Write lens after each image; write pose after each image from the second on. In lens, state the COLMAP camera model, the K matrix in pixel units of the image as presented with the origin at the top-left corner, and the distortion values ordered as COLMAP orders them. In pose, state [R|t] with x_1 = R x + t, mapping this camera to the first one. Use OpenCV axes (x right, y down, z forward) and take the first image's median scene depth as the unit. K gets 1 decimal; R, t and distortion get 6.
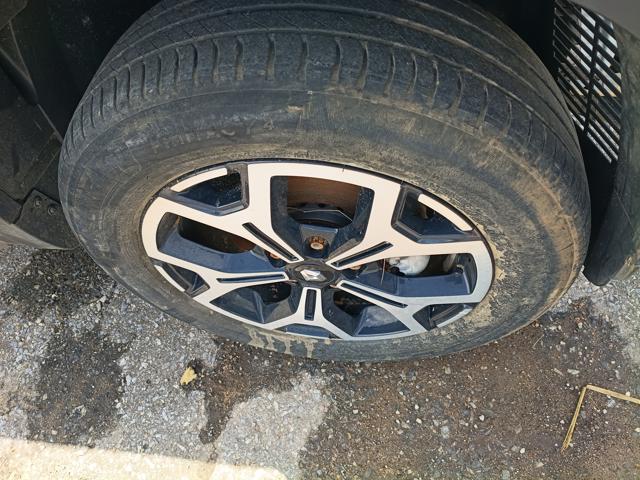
lens RADIAL K [[485.5, 0, 315.8], [0, 485.5, 236.9], [0, 0, 1]] dist [0.006196, -0.035413]
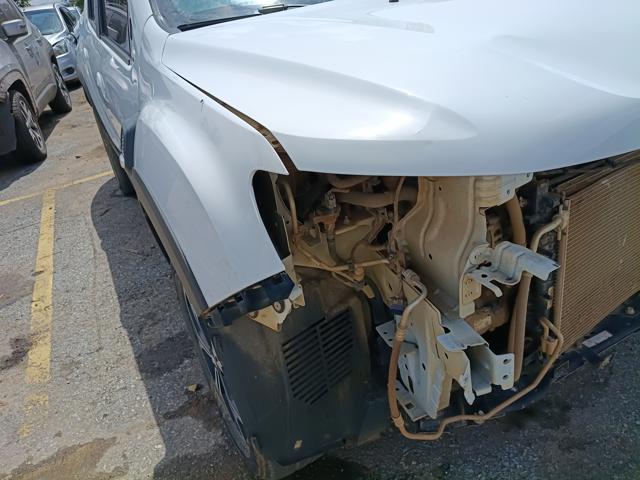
lens RADIAL K [[485.5, 0, 317.7], [0, 485.5, 243.0], [0, 0, 1]] dist [0.006196, -0.035413]
pose [[0.589634, 0.468955, -0.657581, 1.282663], [-0.658089, 0.750962, -0.054540, -0.437367], [0.468242, 0.464905, 0.751407, -0.503595]]
